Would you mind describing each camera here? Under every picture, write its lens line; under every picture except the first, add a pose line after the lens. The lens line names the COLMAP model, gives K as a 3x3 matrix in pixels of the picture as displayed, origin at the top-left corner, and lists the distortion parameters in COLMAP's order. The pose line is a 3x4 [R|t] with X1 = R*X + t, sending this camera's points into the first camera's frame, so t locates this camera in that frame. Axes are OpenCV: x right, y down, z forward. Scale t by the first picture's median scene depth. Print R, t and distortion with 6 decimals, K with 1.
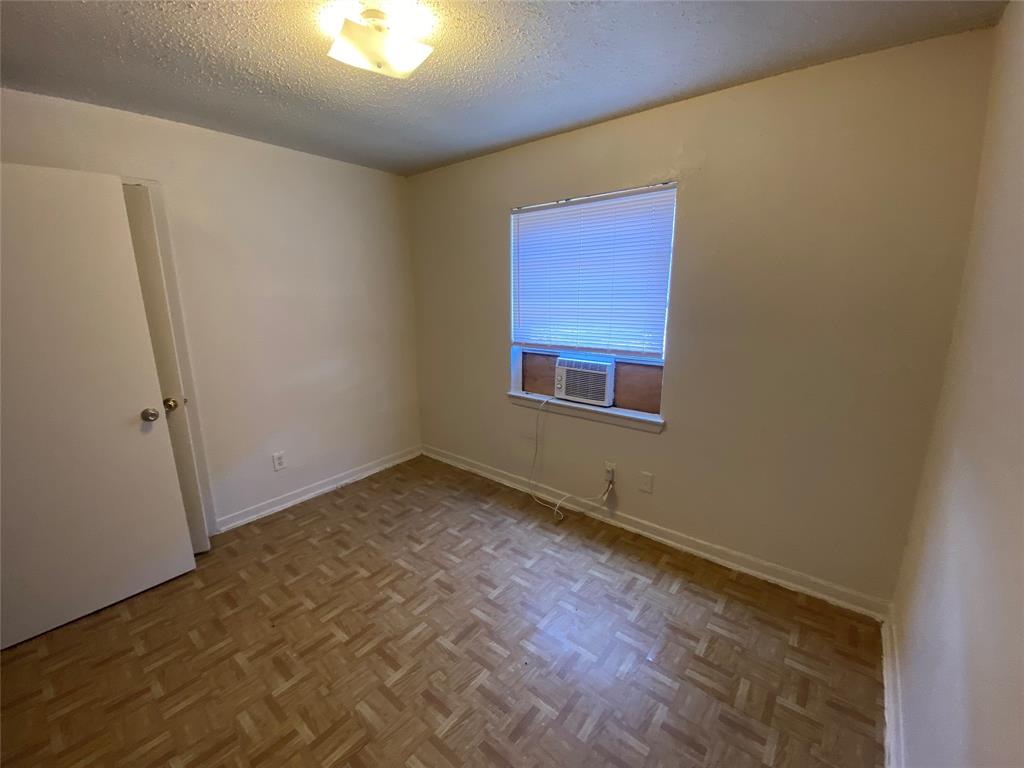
lens RADIAL K [[417.6, 0, 507.3], [0, 417.6, 380.4], [0, 0, 1]] dist [0.061751, -0.041695]
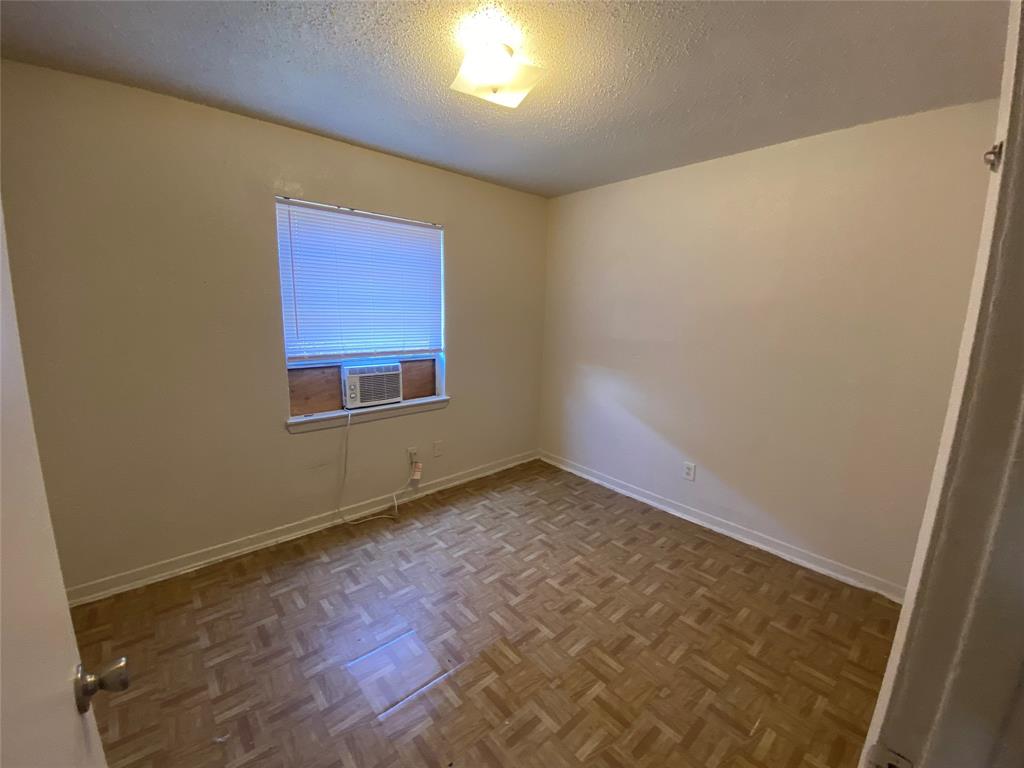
lens RADIAL K [[417.6, 0, 507.3], [0, 417.6, 380.4], [0, 0, 1]] dist [0.061751, -0.041695]
pose [[0.161656, -0.157342, 0.974223, -0.845400], [0.187238, 0.974166, 0.126264, -0.085218], [-0.968922, 0.162000, 0.186940, 0.508626]]
